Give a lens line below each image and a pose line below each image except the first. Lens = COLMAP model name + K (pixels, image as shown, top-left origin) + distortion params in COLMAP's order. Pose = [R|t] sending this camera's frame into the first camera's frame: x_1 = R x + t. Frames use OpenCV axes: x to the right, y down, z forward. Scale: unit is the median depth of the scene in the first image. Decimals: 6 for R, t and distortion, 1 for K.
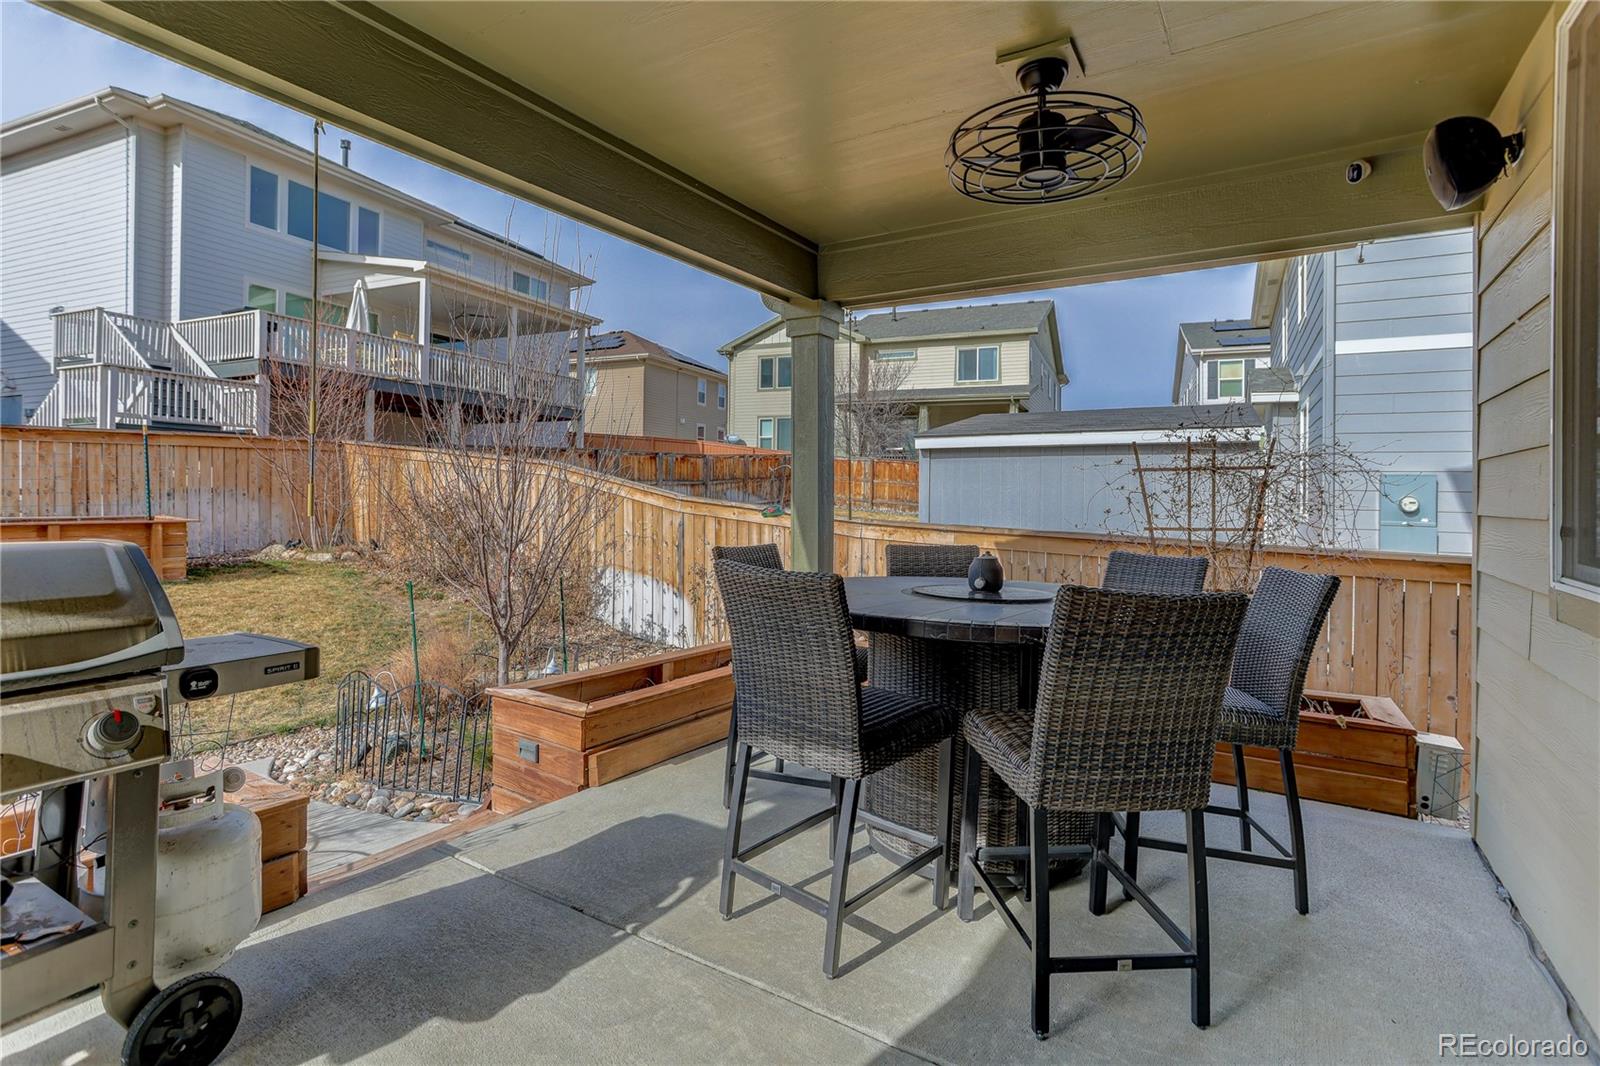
lens RADIAL K [[779.7, 0, 803.8], [0, 779.7, 491.5], [0, 0, 1]] dist [-0.000885, 0.009173]
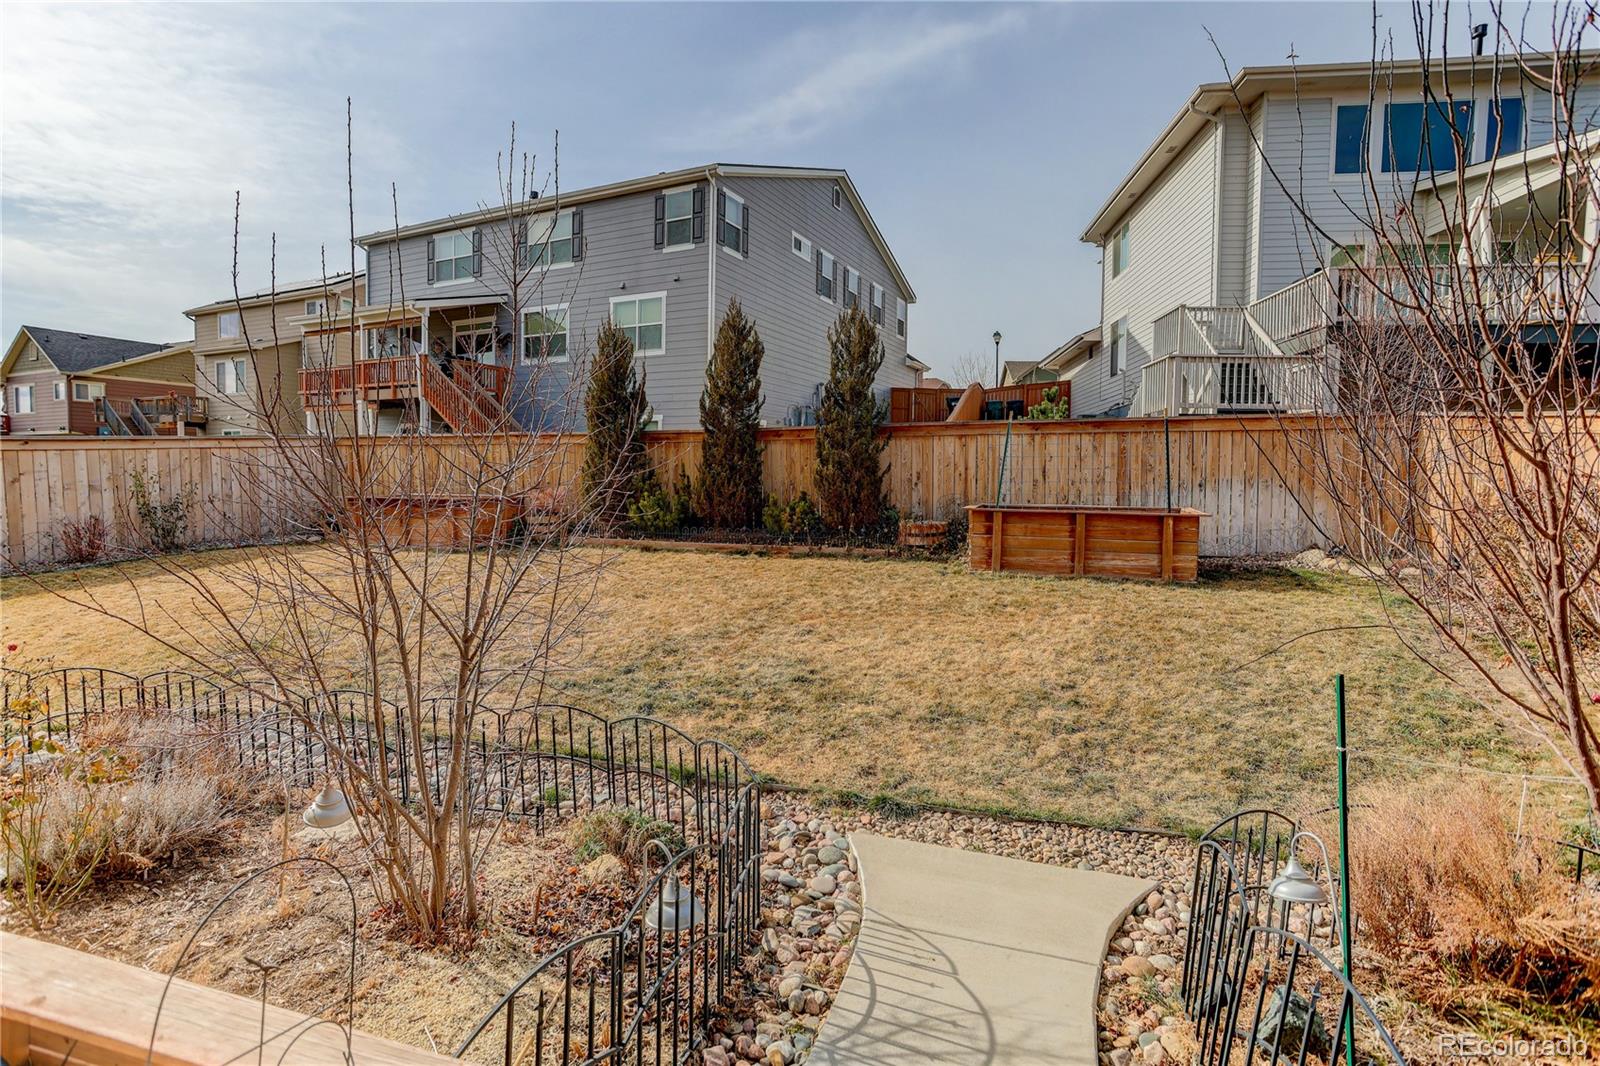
lens RADIAL K [[779.7, 0, 803.8], [0, 779.7, 491.5], [0, 0, 1]] dist [-0.000885, 0.009173]
pose [[0.298581, 0.018840, -0.954198, -0.054008], [-0.009120, 0.999816, 0.016886, 0.000114], [0.954341, 0.003660, 0.298698, 0.196442]]
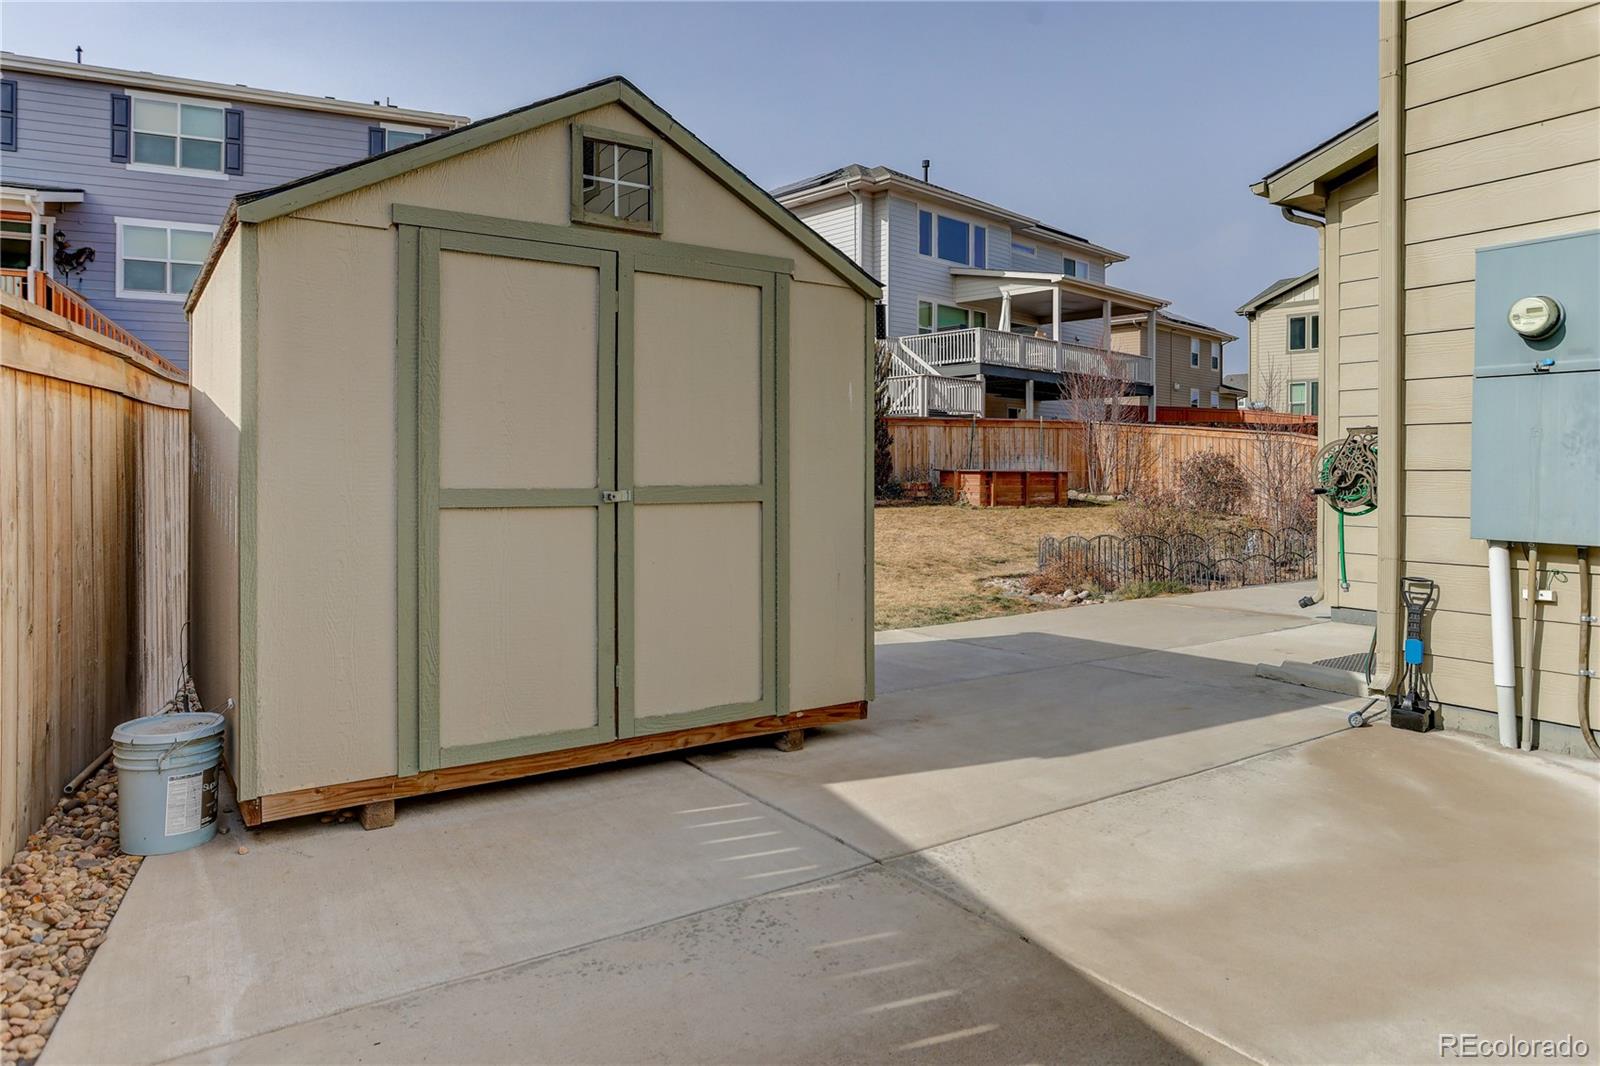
lens RADIAL K [[999.3, 0, 801.6], [0, 999.3, 472.0], [0, 0, 1]] dist [-0.001488, 0.000462]
pose [[0.917891, -0.000398, -0.396834, -0.257075], [0.001444, 0.999996, 0.002336, 0.018389], [0.396831, -0.002717, 0.917888, -0.690853]]
